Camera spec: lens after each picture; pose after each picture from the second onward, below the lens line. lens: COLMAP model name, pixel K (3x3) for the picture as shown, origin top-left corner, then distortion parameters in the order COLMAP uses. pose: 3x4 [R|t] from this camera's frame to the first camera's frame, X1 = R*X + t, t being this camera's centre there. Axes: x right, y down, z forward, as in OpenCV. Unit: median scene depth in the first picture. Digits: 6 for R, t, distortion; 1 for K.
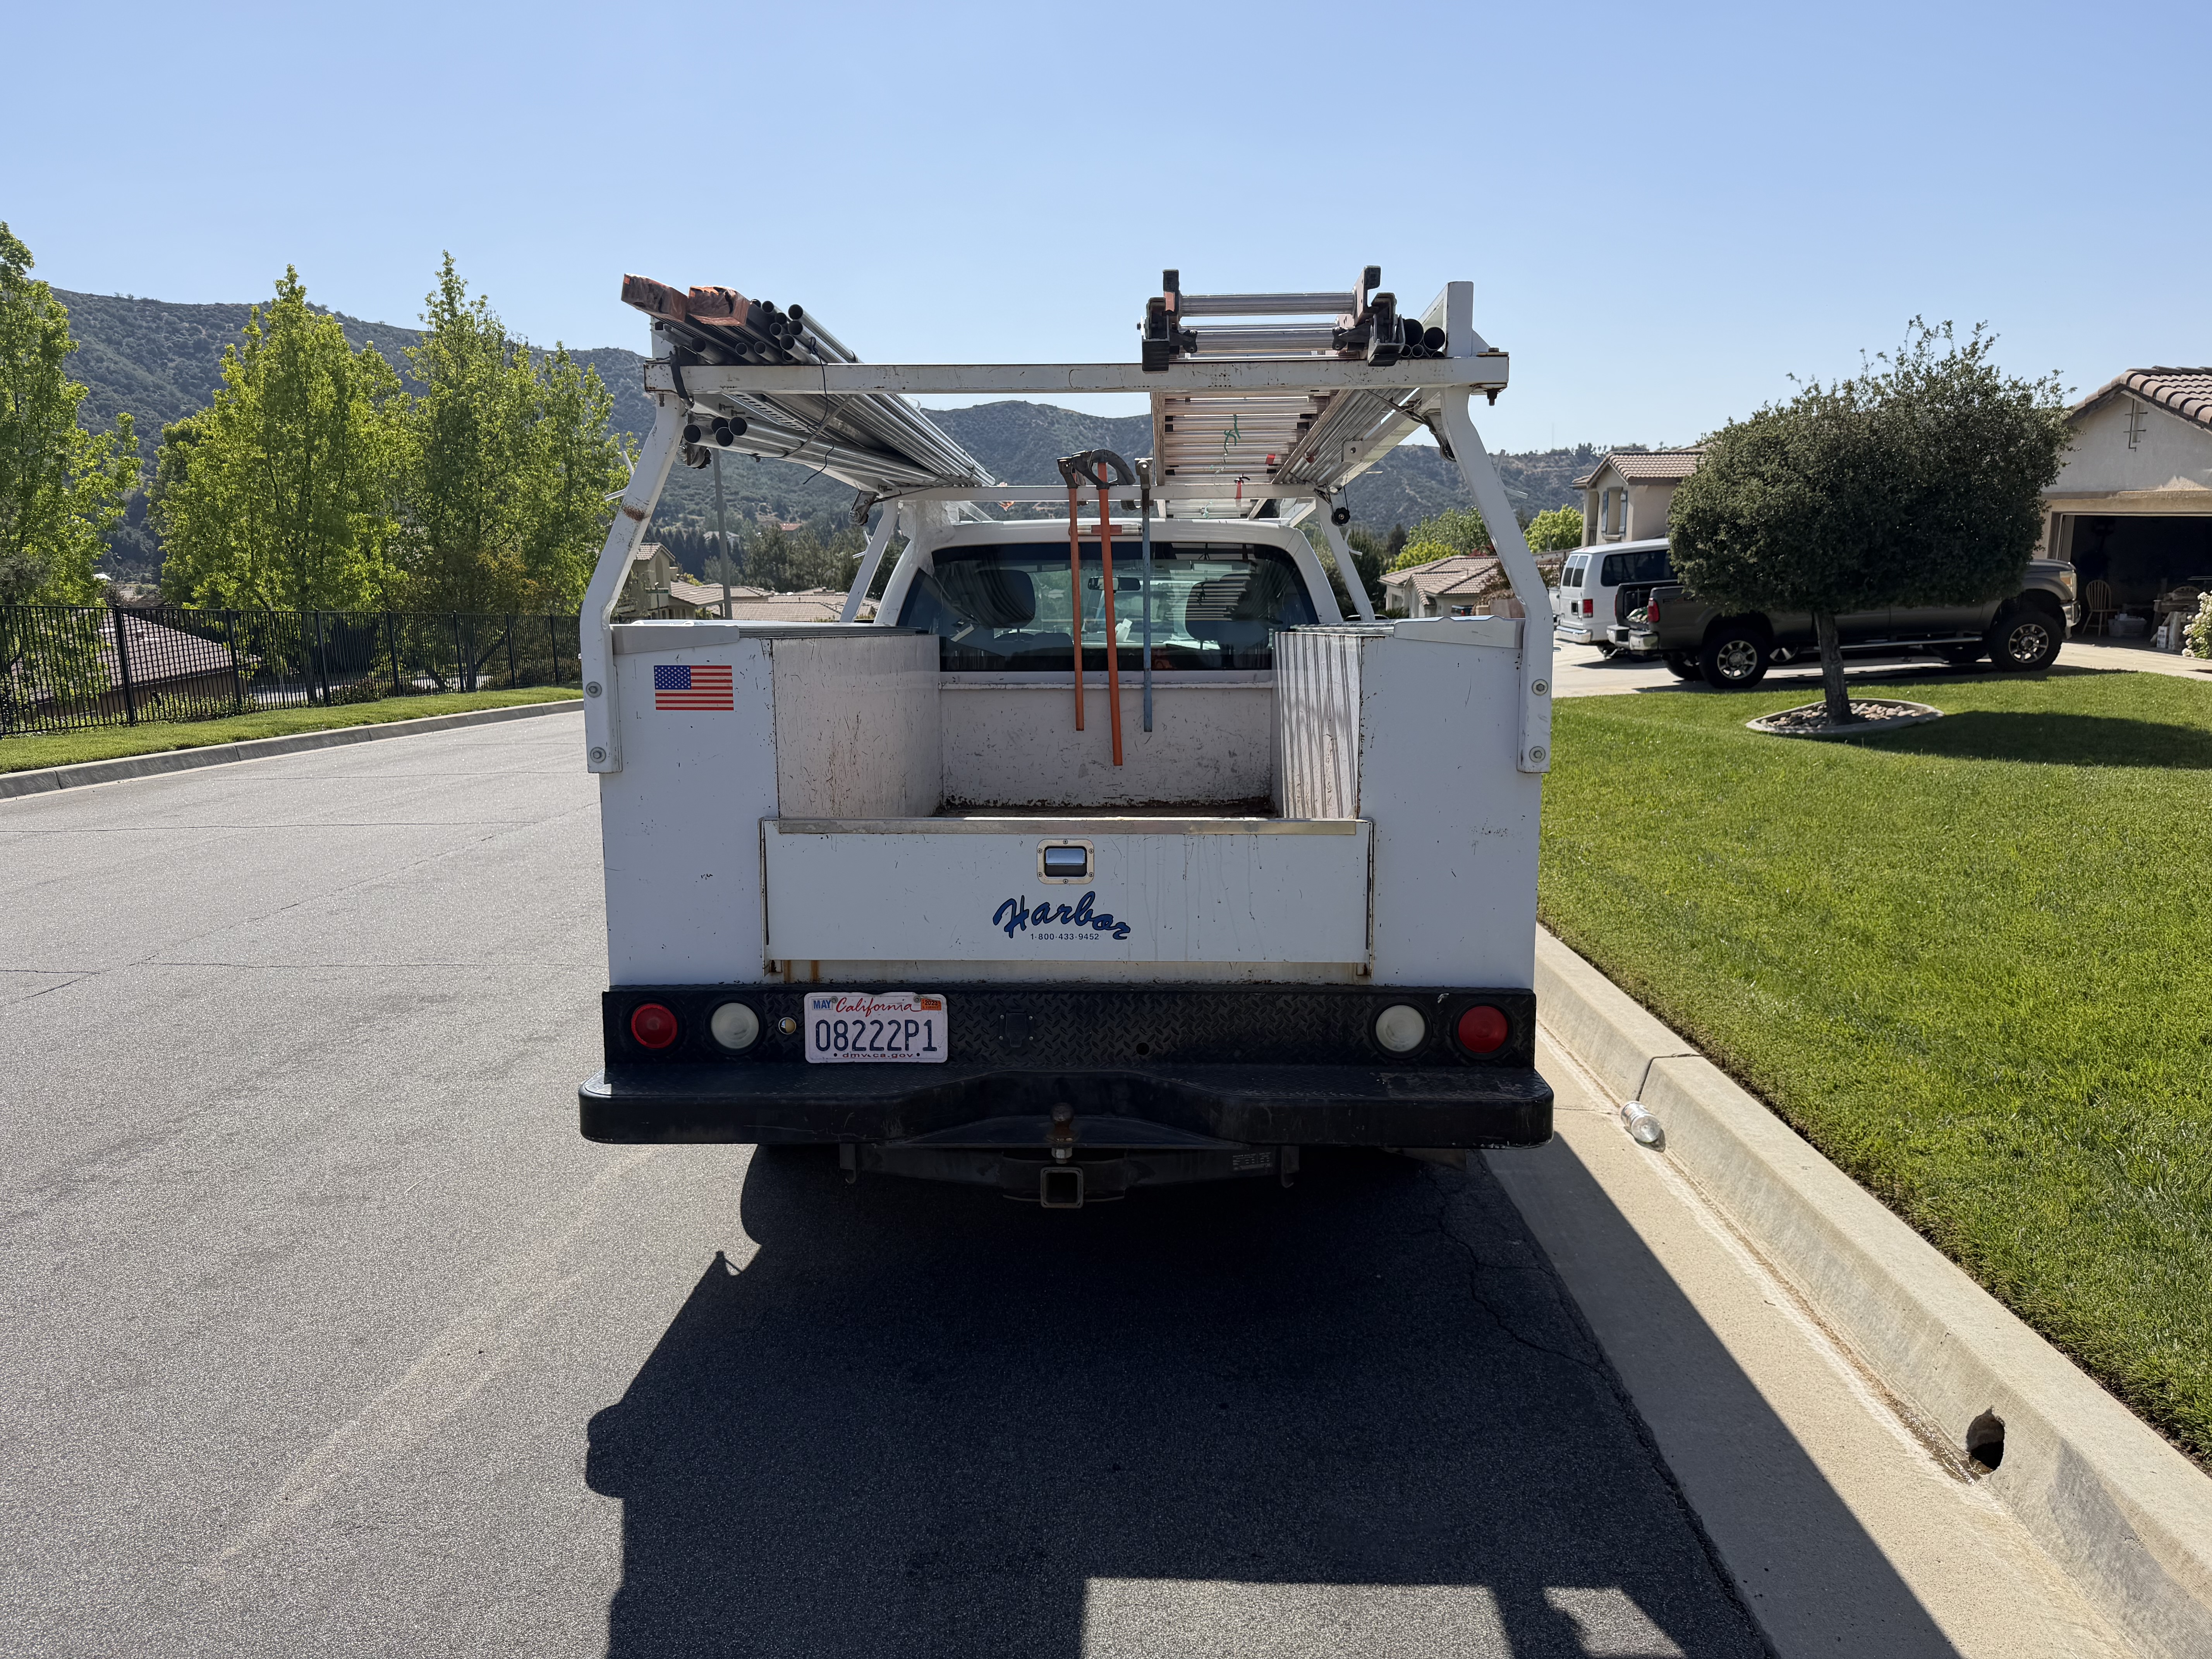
lens RADIAL K [[1534.1, 0, 1106.0], [0, 1534.1, 829.5], [0, 0, 1]] dist [-0.008151, -0.004004]
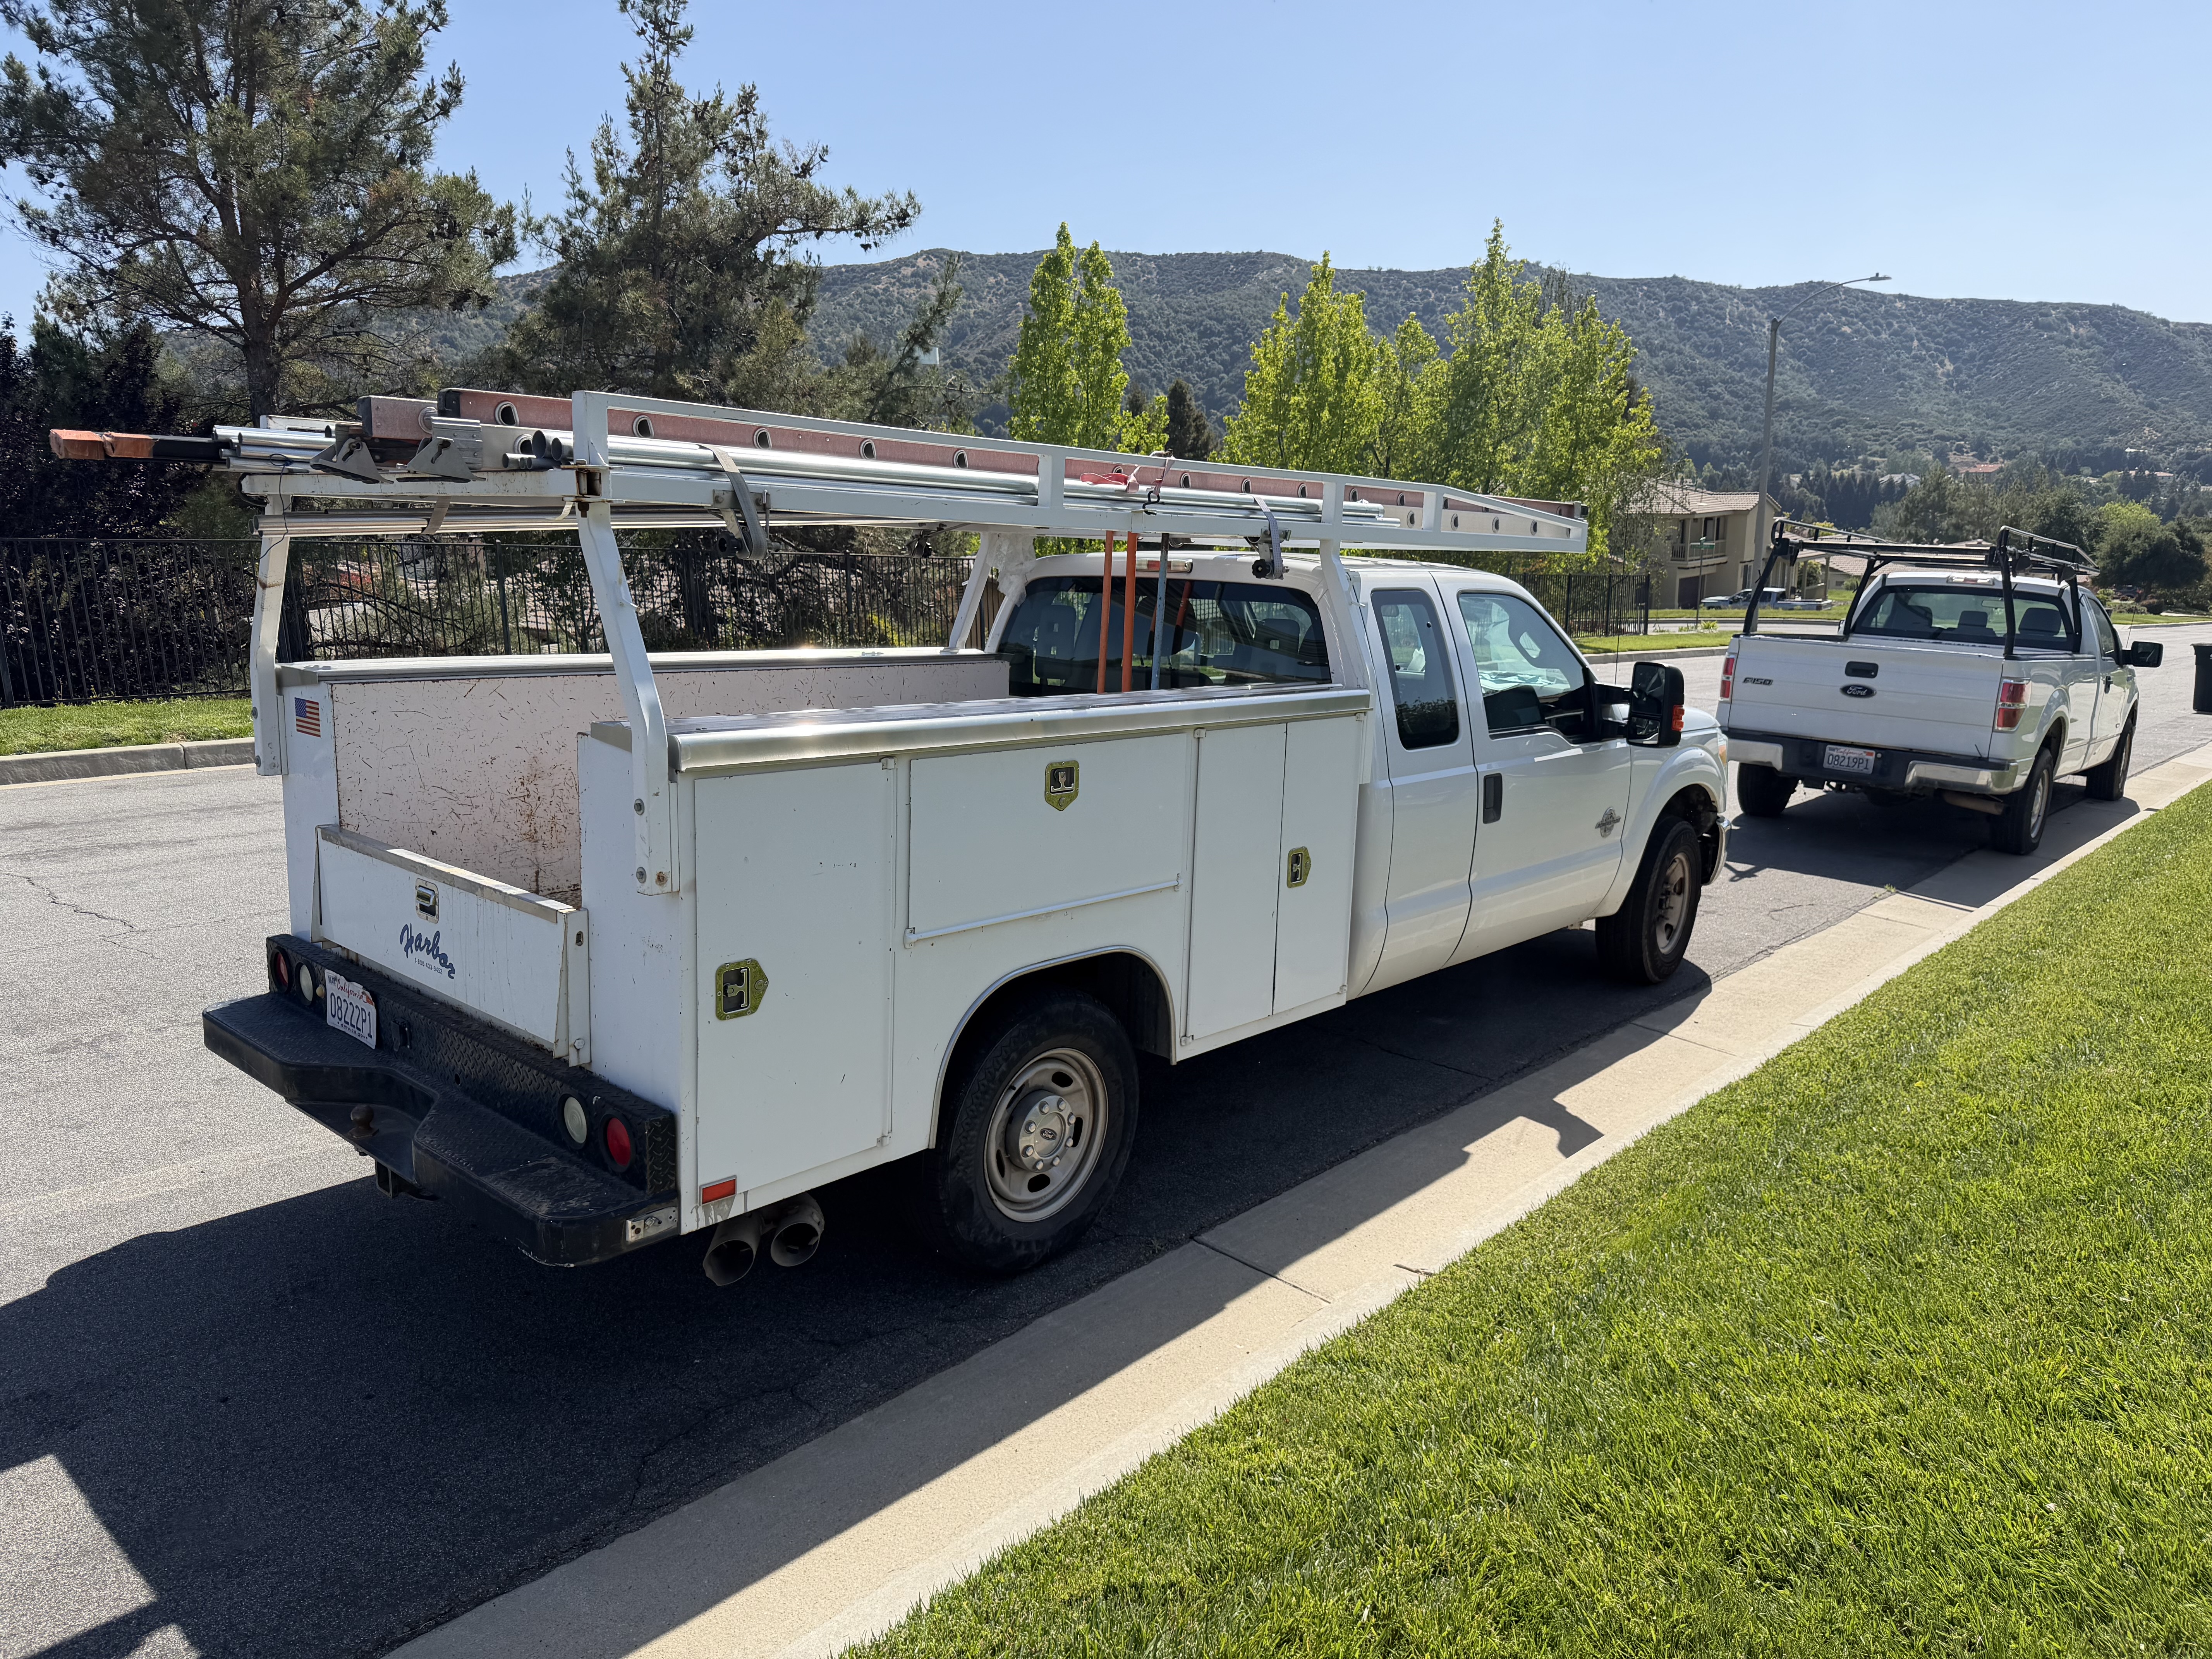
lens RADIAL K [[1534.1, 0, 1106.0], [0, 1534.1, 829.5], [0, 0, 1]] dist [-0.008151, -0.004004]
pose [[0.773360, 0.145099, -0.617139, 1.061291], [-0.123929, 0.989276, 0.077295, -0.182437], [0.621737, 0.016704, 0.783048, 0.414497]]
